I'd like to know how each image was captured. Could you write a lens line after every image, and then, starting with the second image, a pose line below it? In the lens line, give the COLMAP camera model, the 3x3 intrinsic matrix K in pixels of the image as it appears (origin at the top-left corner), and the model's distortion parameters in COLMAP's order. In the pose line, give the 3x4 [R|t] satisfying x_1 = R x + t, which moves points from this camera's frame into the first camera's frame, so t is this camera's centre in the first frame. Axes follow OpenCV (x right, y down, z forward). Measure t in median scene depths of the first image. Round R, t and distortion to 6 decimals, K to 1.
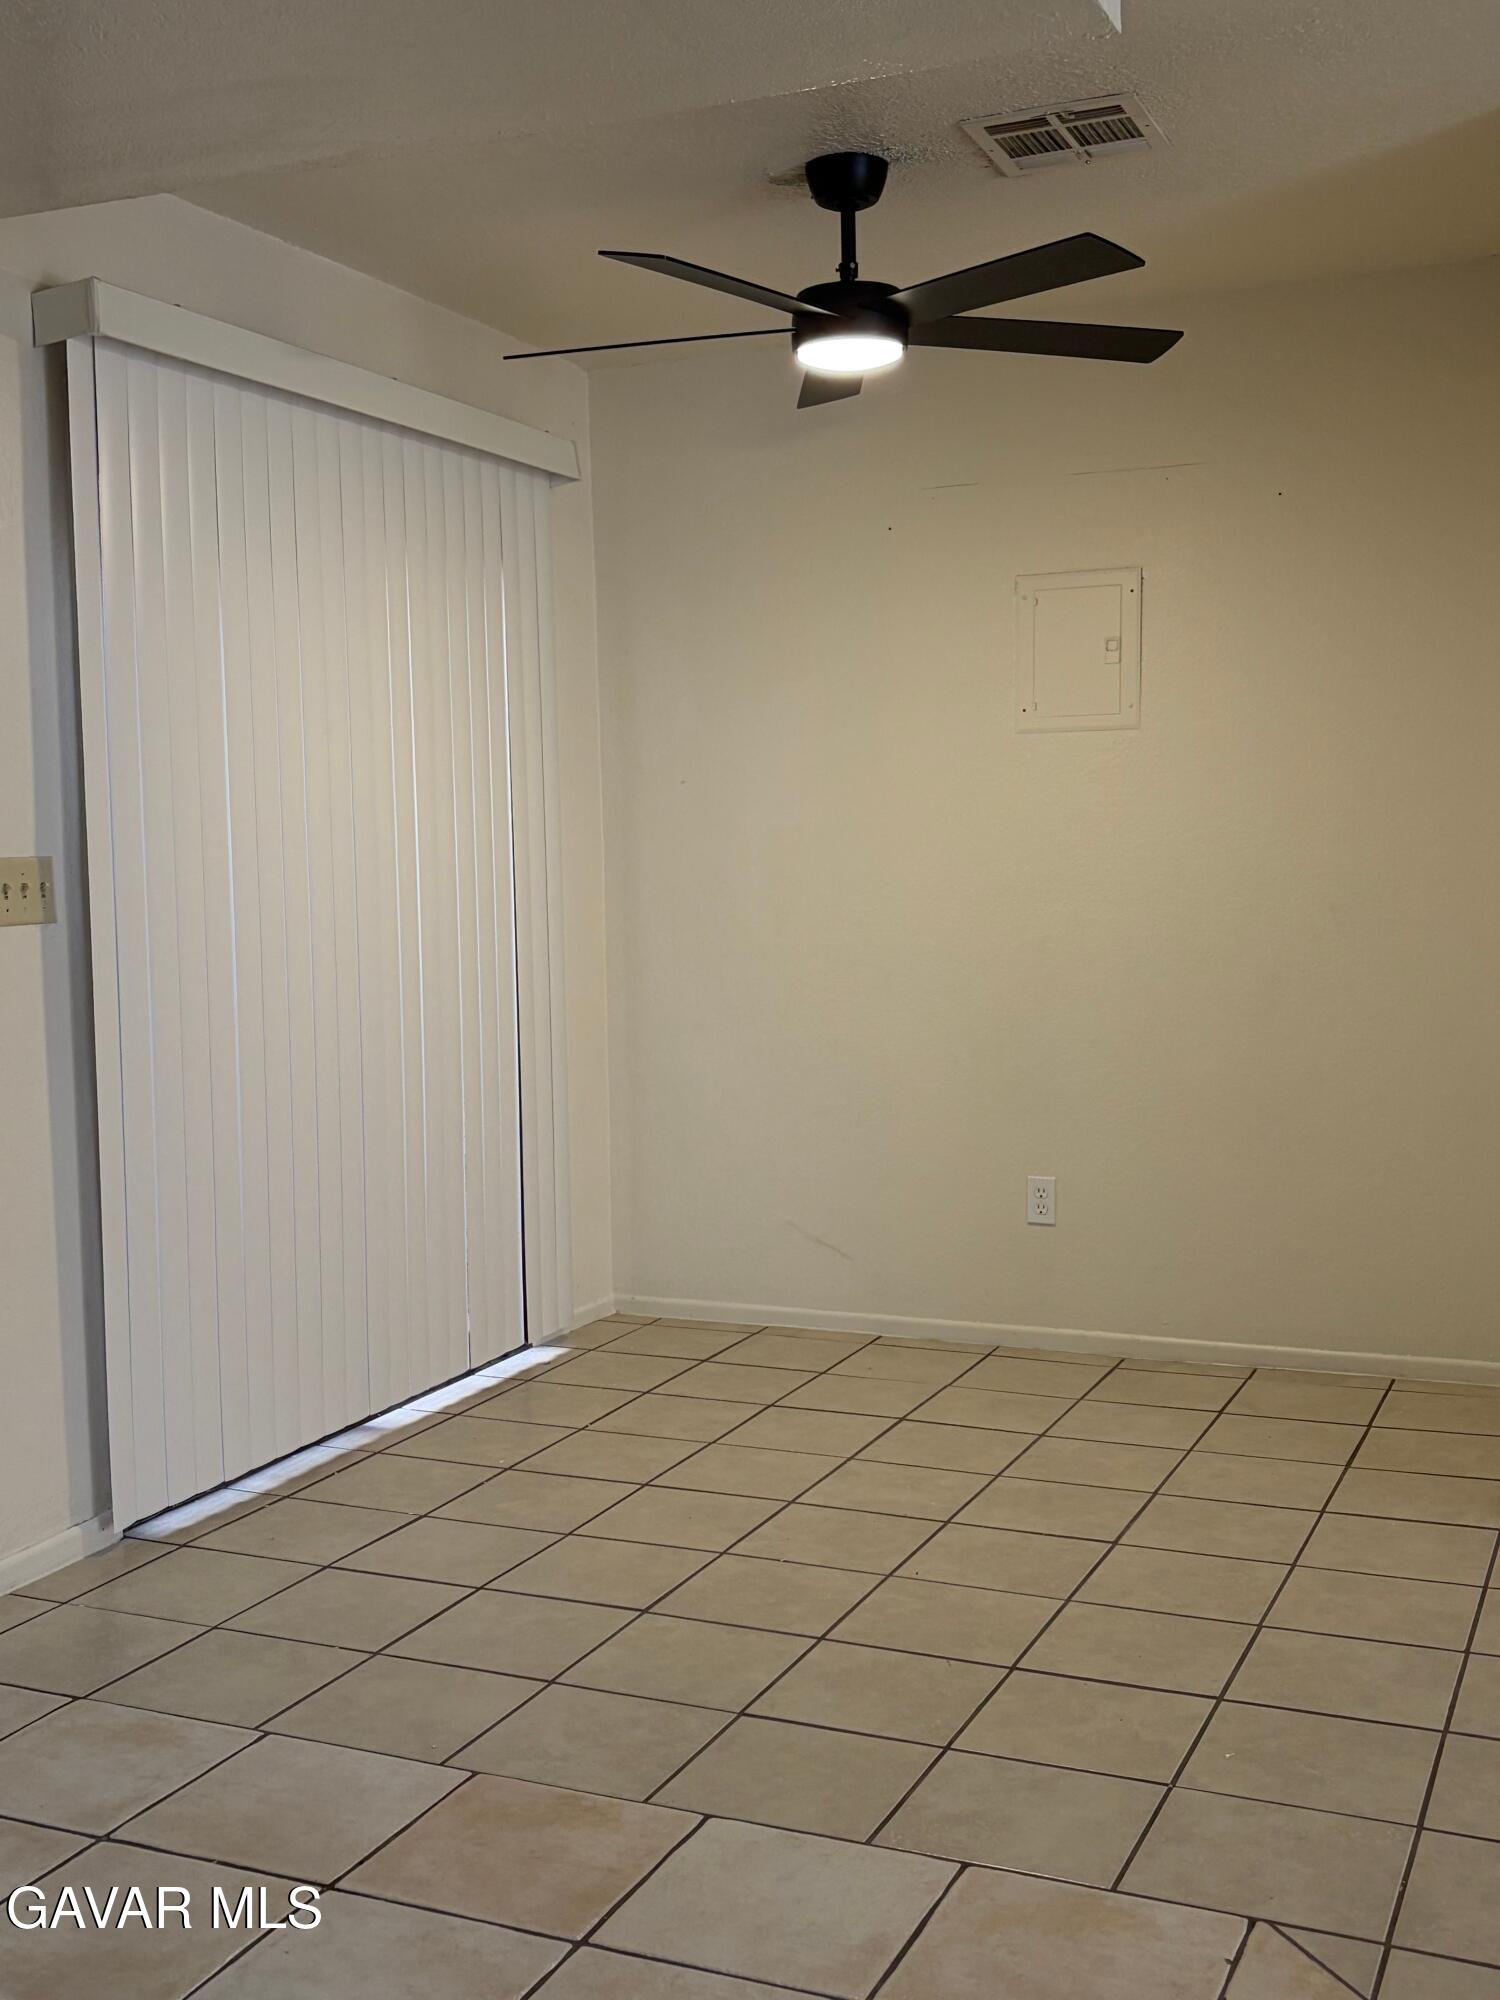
lens RADIAL K [[2128.0, 0, 750.0], [0, 2128.0, 1000.0], [0, 0, 1]] dist [0.004085, -0.016402]
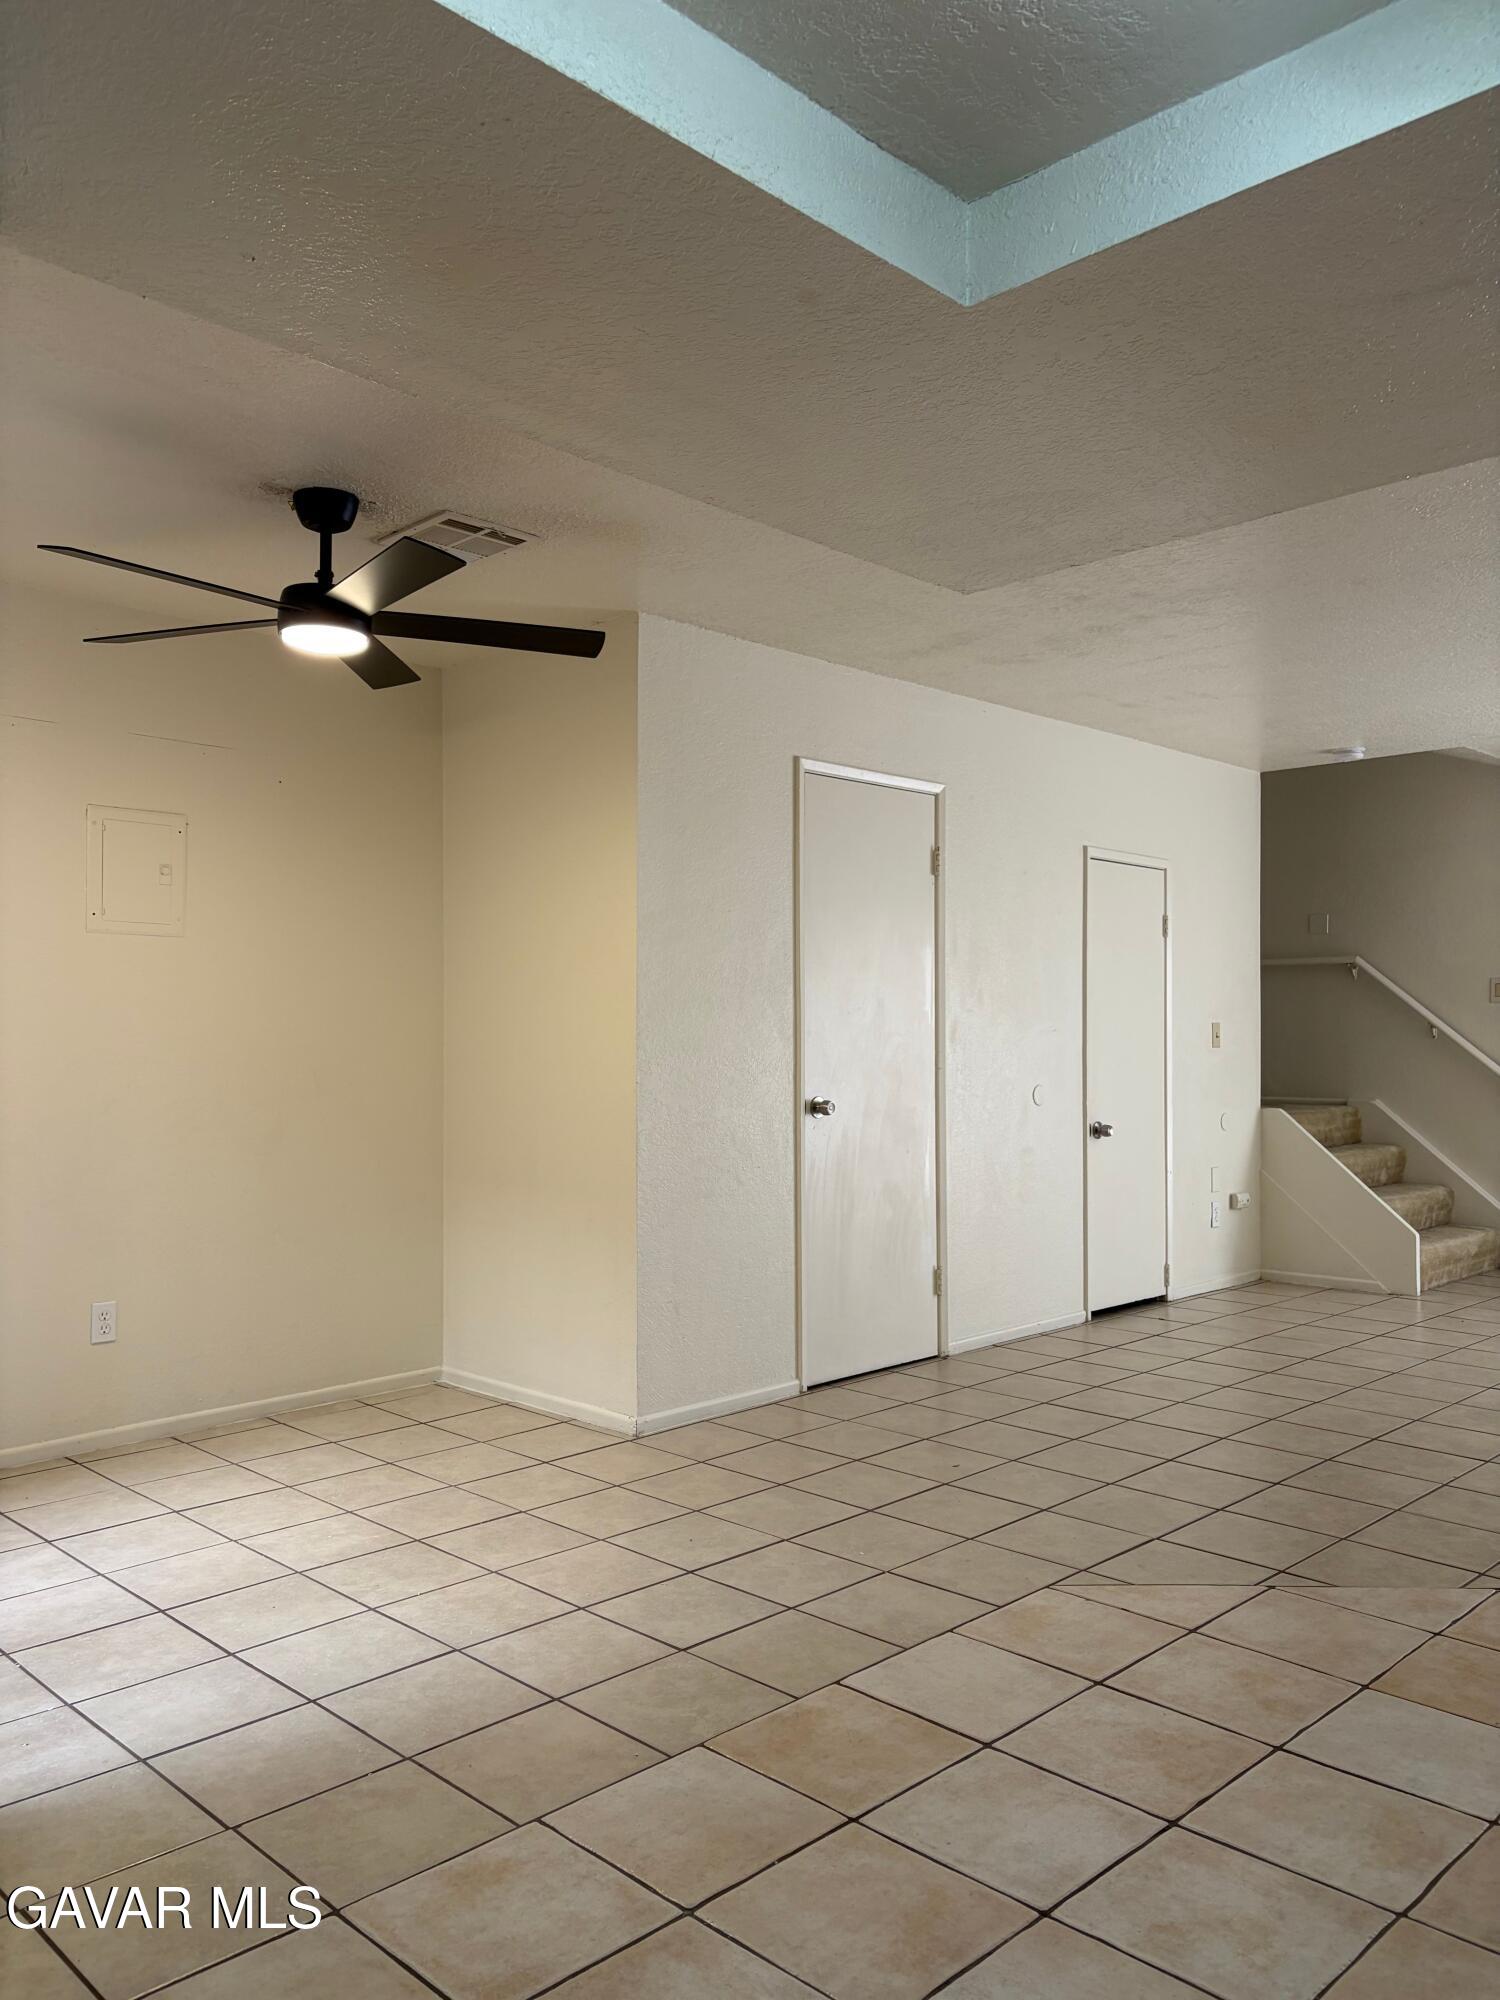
lens RADIAL K [[1527.2, 0, 750.0], [0, 1527.2, 1000.0], [0, 0, 1]] dist [0.046497, -0.004504]
pose [[0.357050, 0.035896, 0.933395, -0.757553], [0.060729, 0.996255, -0.061544, -0.014710], [-0.932109, 0.078659, 0.353533, 0.470329]]
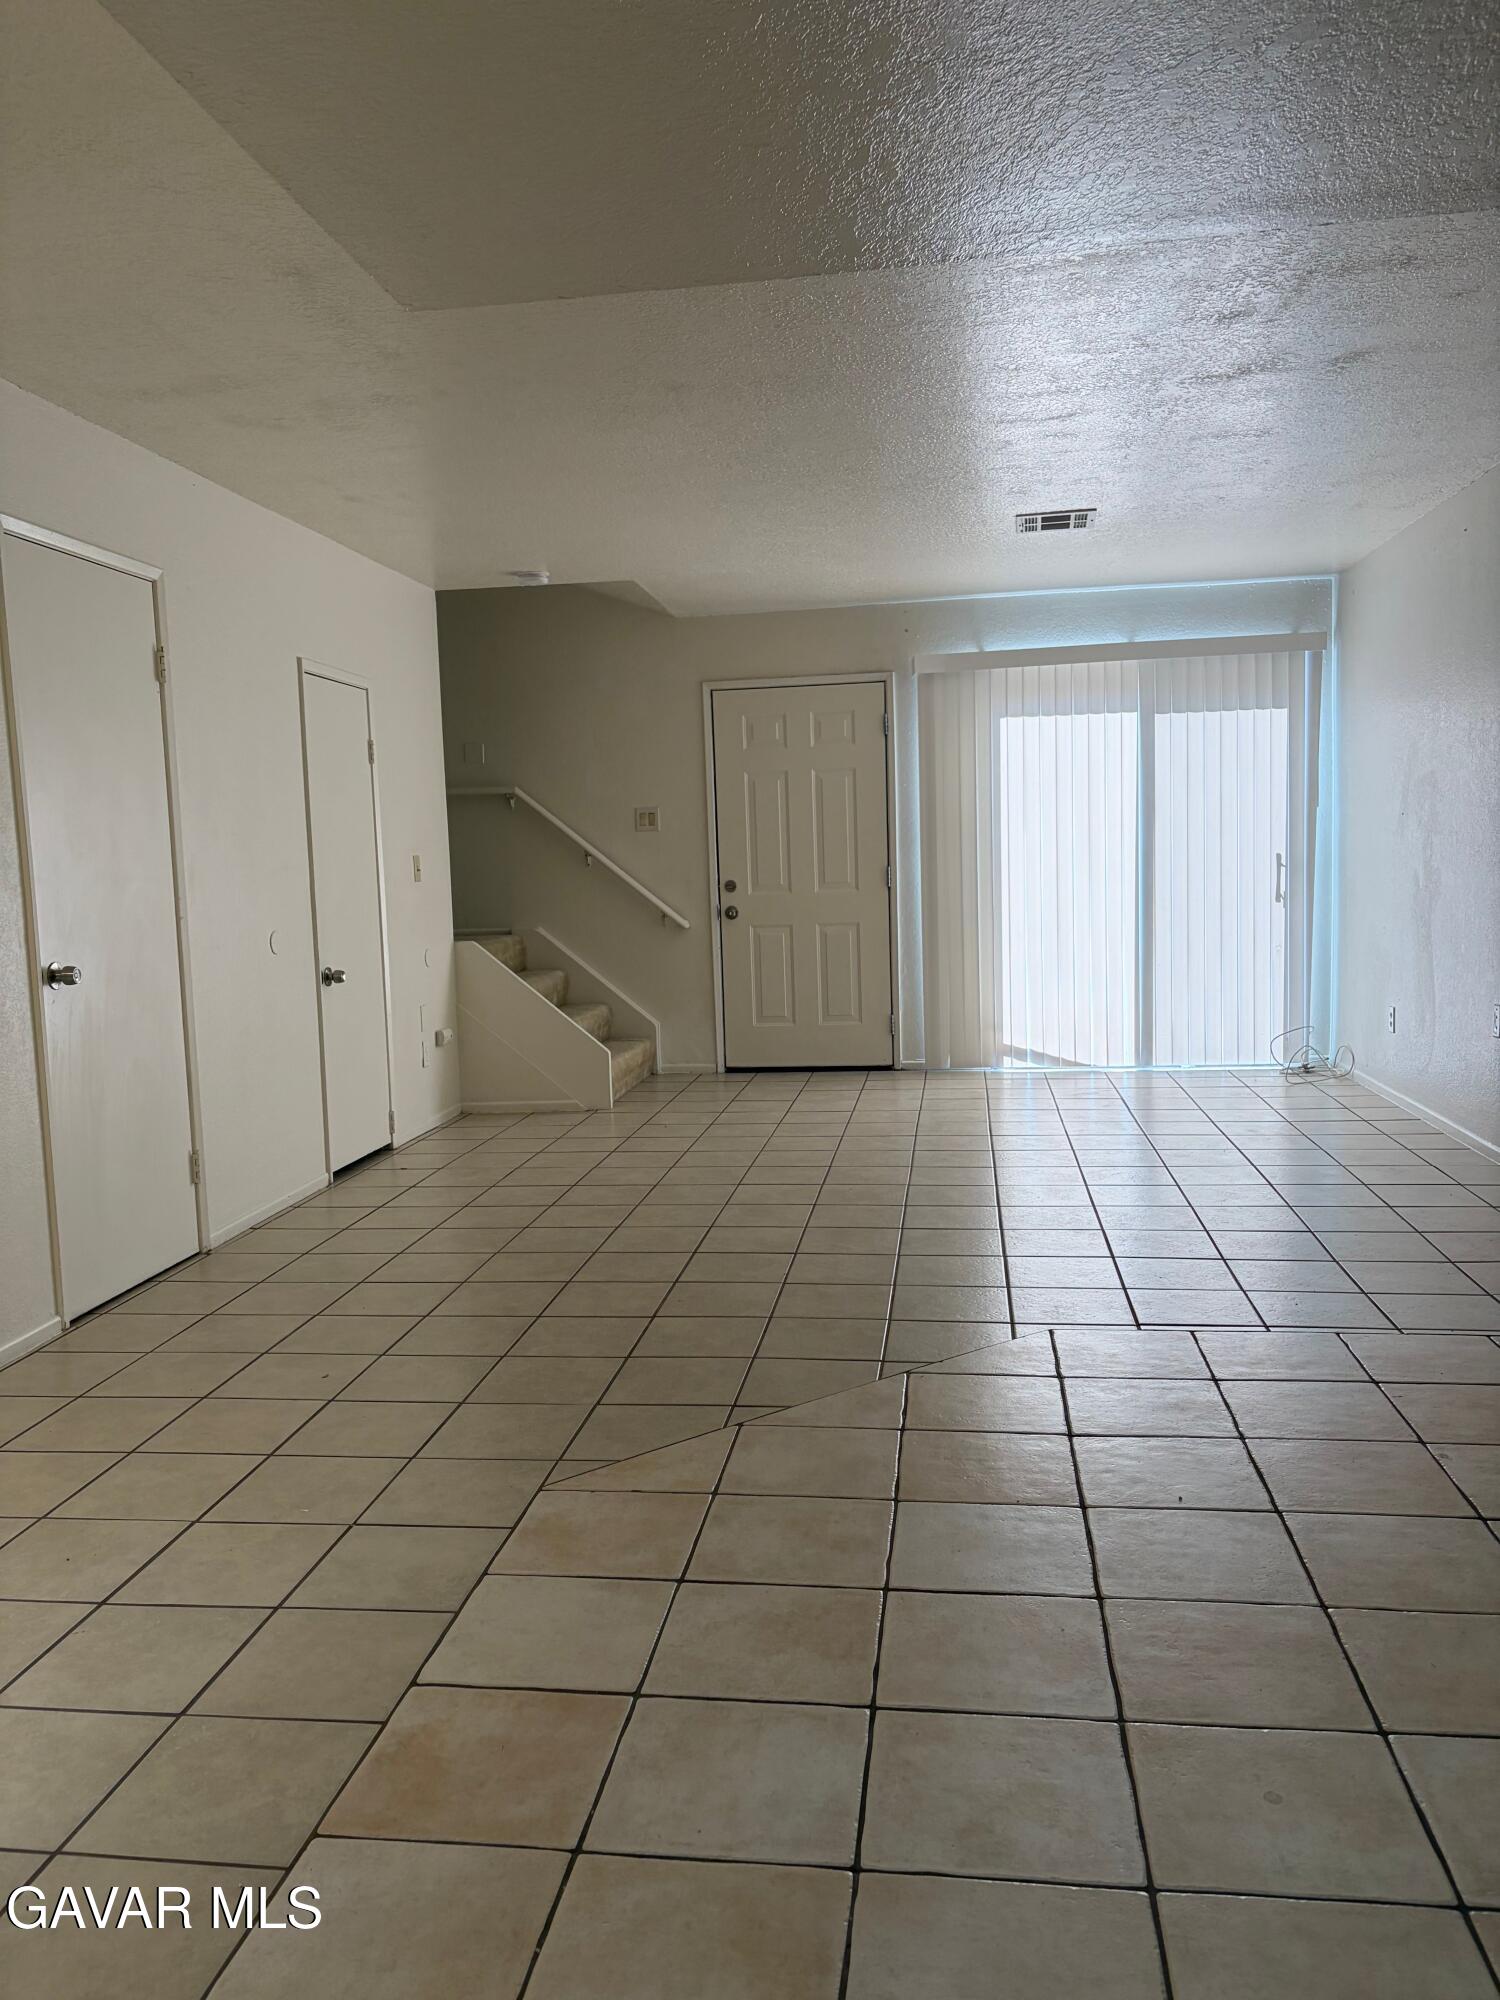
lens RADIAL K [[1510.9, 0, 743.5], [0, 1510.9, 1006.6], [0, 0, 1]] dist [0.029794, 0.000360]
pose [[-0.274107, -0.073449, 0.958890, -0.615545], [0.105302, 0.988792, 0.105841, -0.040197], [-0.955917, 0.129985, -0.263300, 0.727236]]
